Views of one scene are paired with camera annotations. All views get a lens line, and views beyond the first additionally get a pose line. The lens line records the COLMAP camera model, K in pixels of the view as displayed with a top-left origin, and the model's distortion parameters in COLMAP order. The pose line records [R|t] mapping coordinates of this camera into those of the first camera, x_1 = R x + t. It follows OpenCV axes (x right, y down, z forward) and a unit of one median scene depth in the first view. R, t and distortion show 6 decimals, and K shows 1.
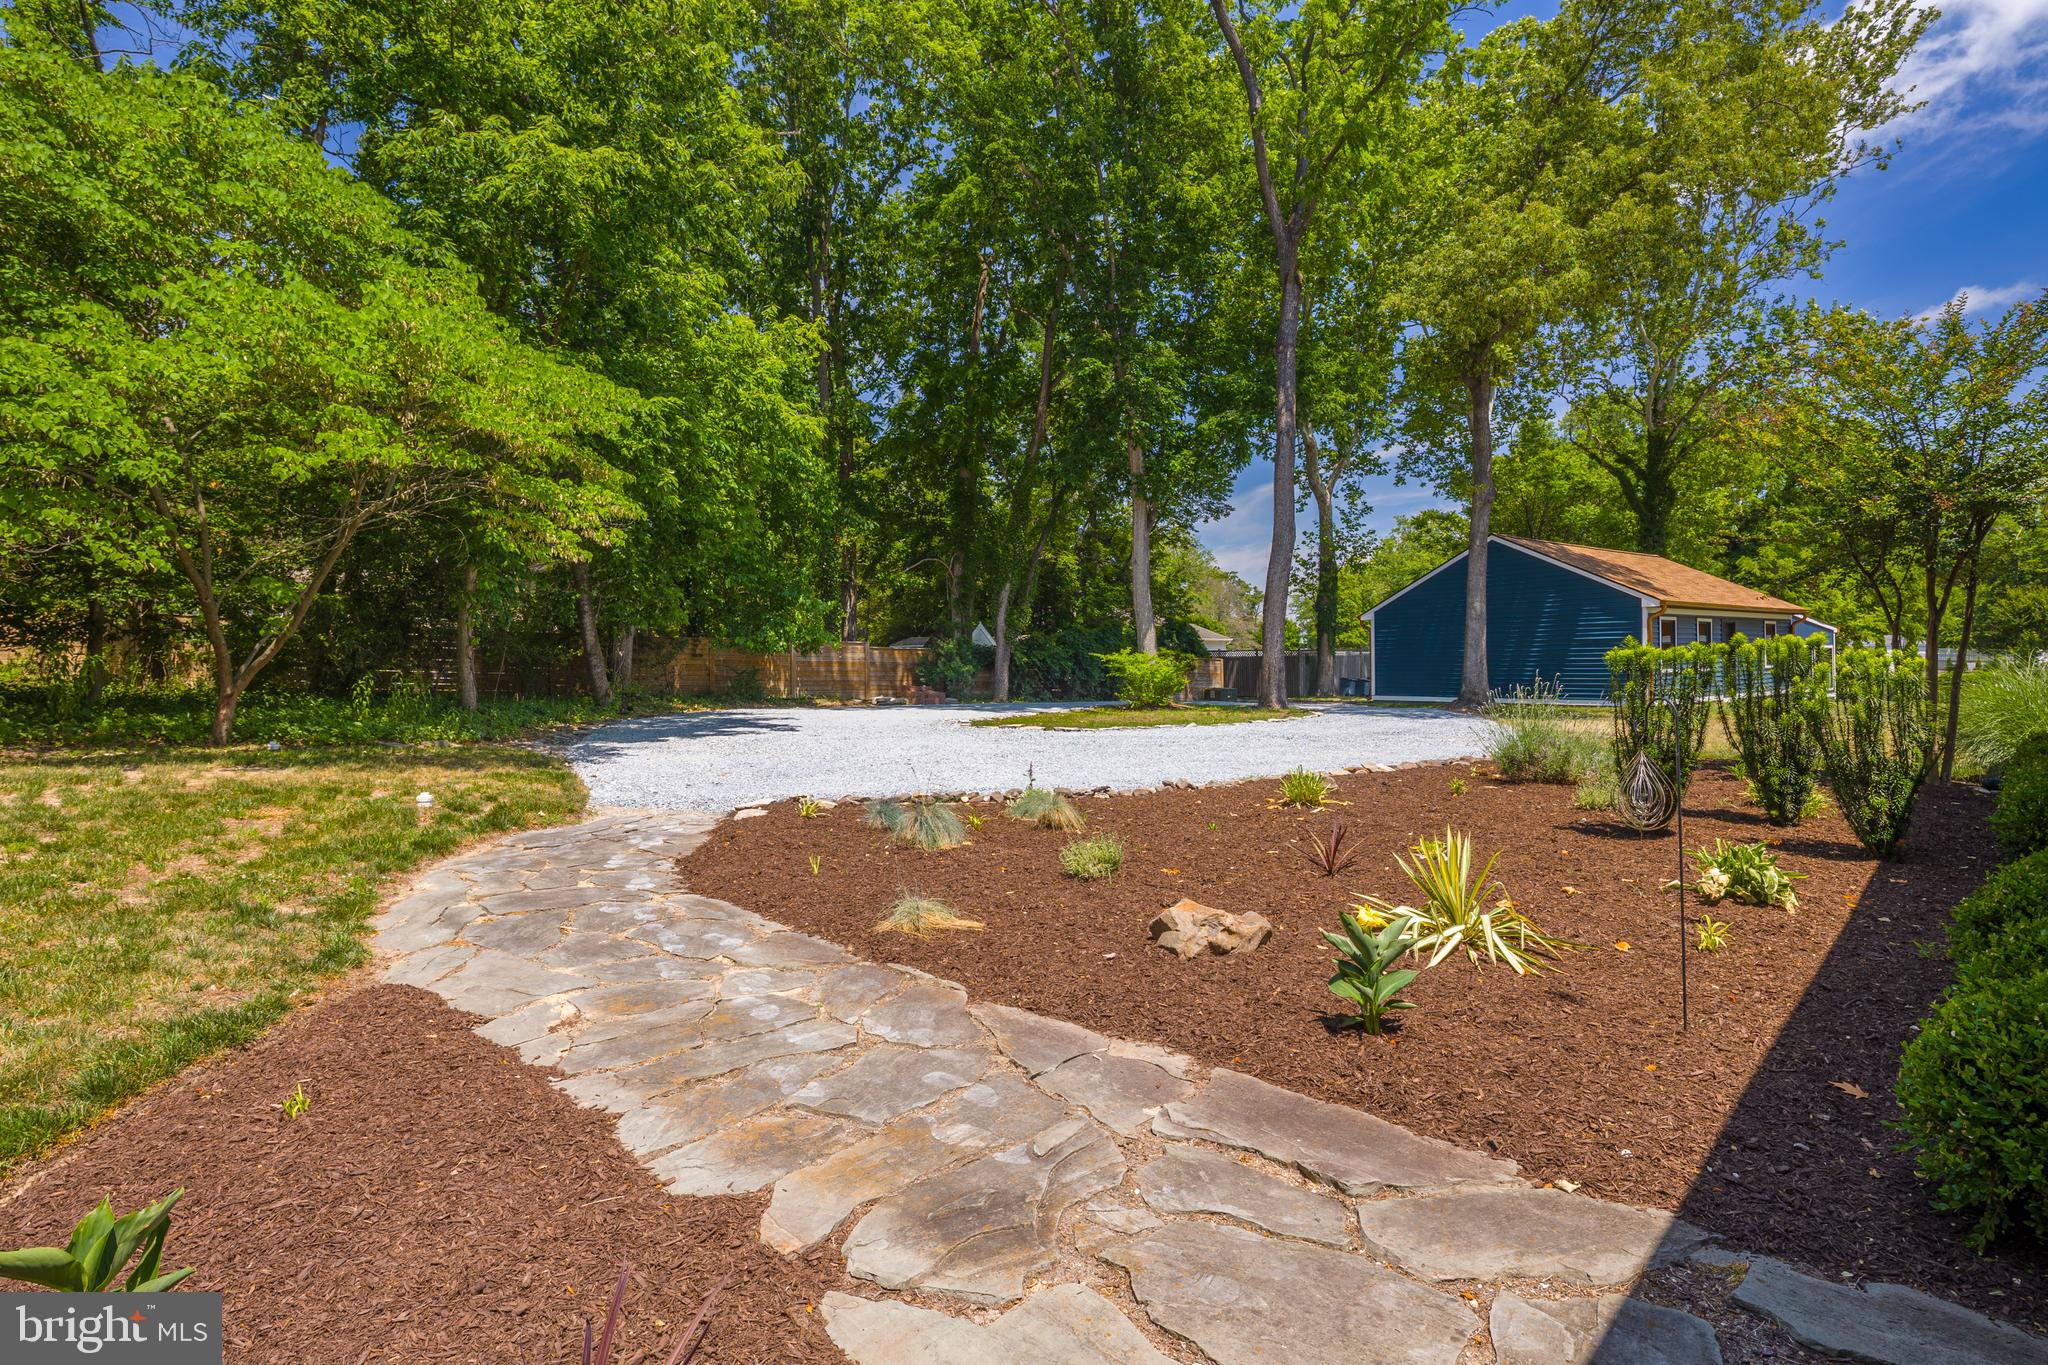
lens RADIAL K [[995.3, 0, 1017.3], [0, 995.3, 671.7], [0, 0, 1]] dist [0.003877, -0.004542]
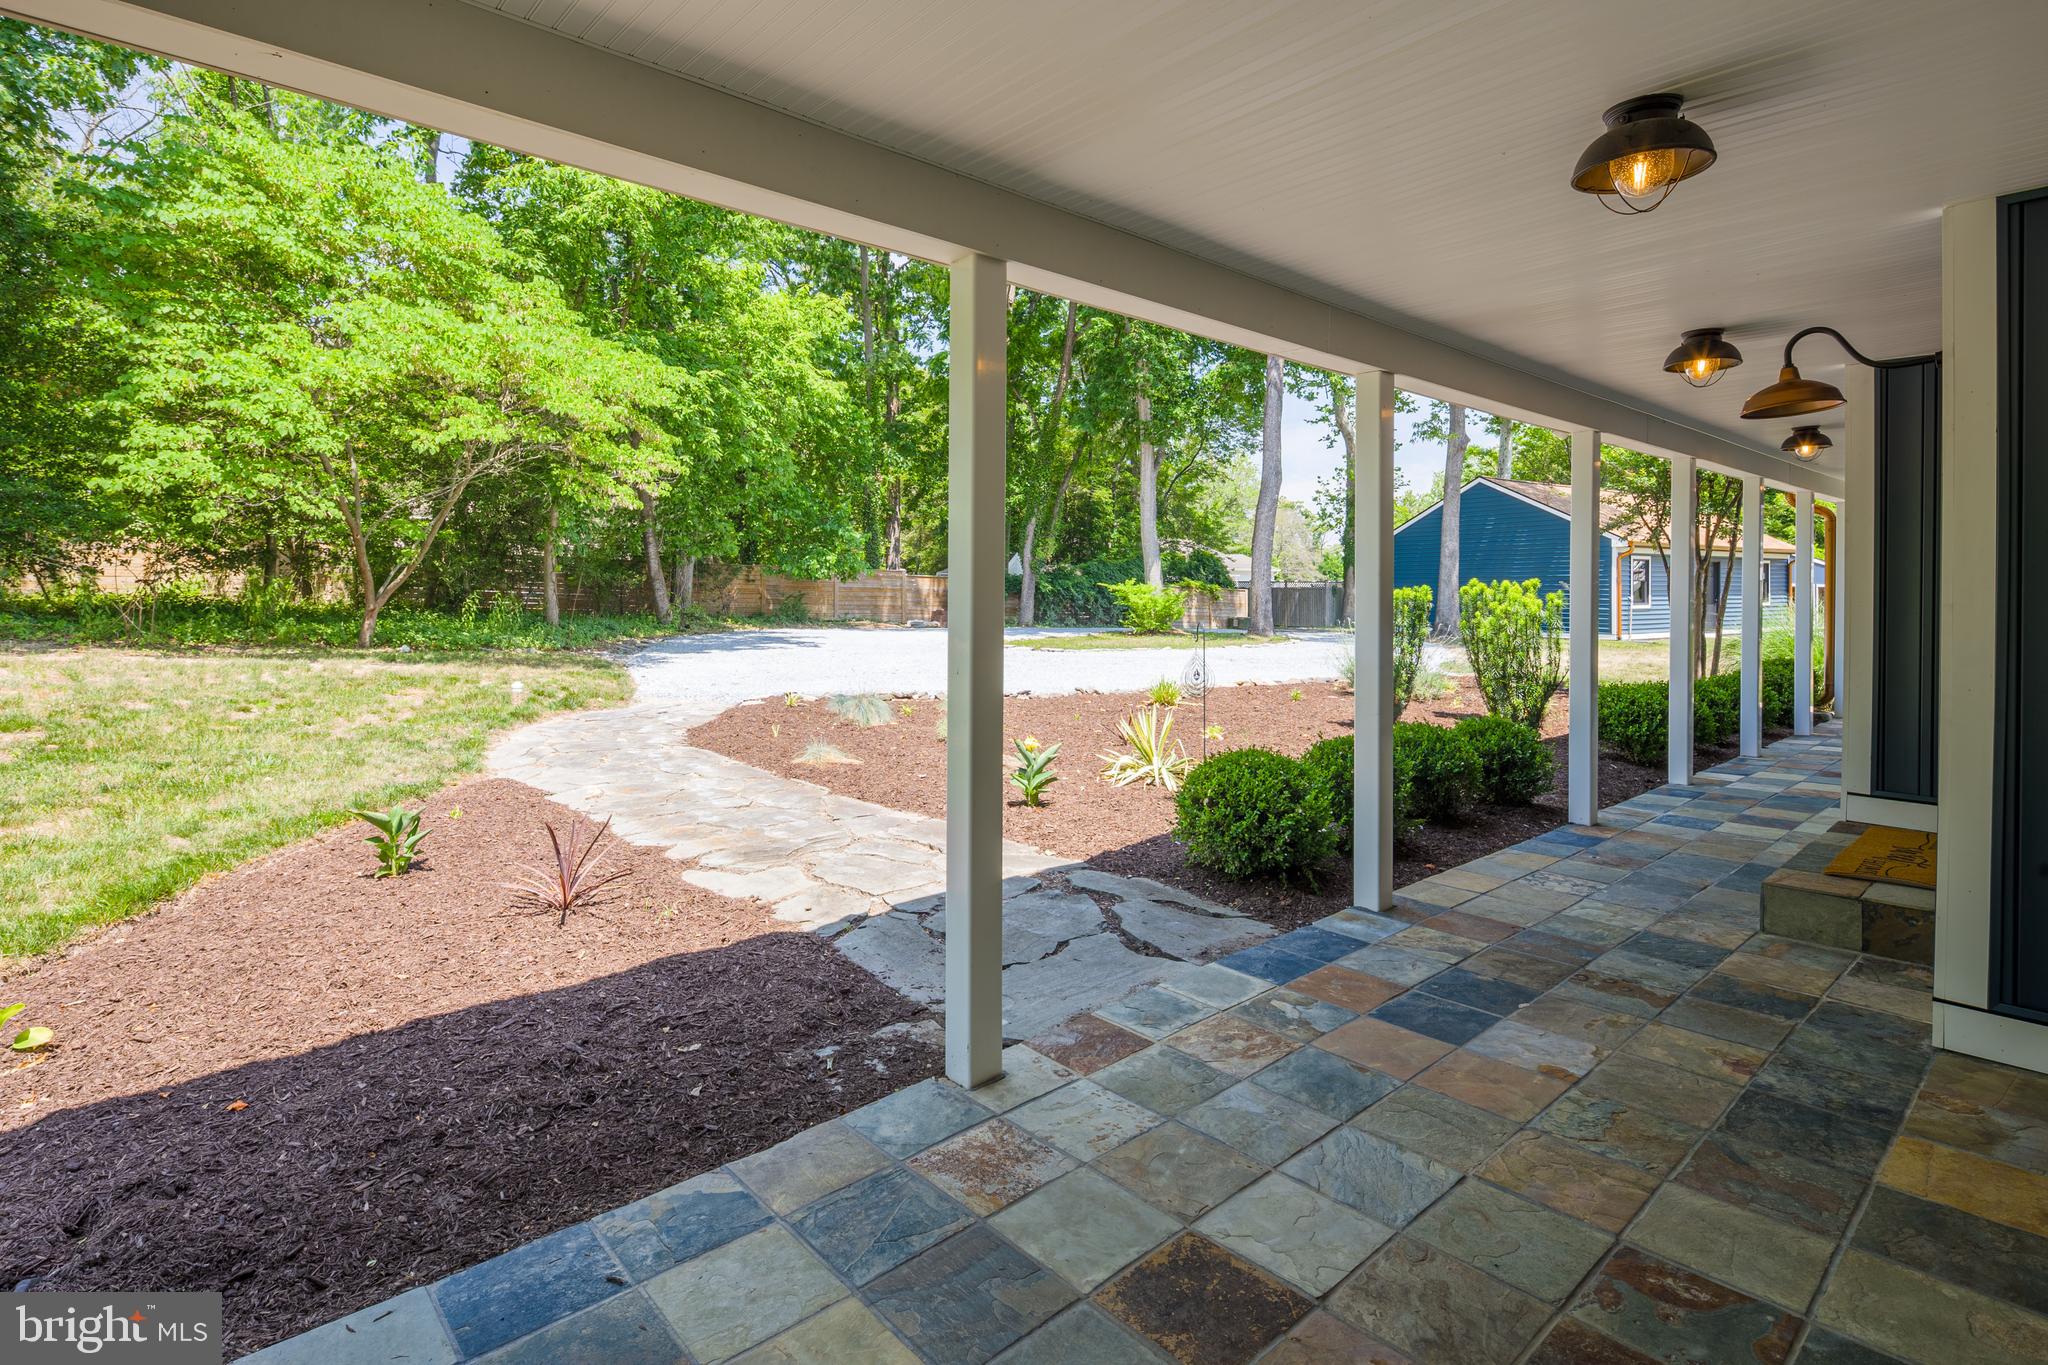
lens RADIAL K [[995.3, 0, 1020.6], [0, 995.3, 608.2], [0, 0, 1]] dist [0.003877, -0.004542]
pose [[0.997625, 0.014514, -0.067332, 0.120619], [-0.013841, 0.999850, 0.010446, -0.002894], [0.067474, -0.009489, 0.997676, -0.206322]]
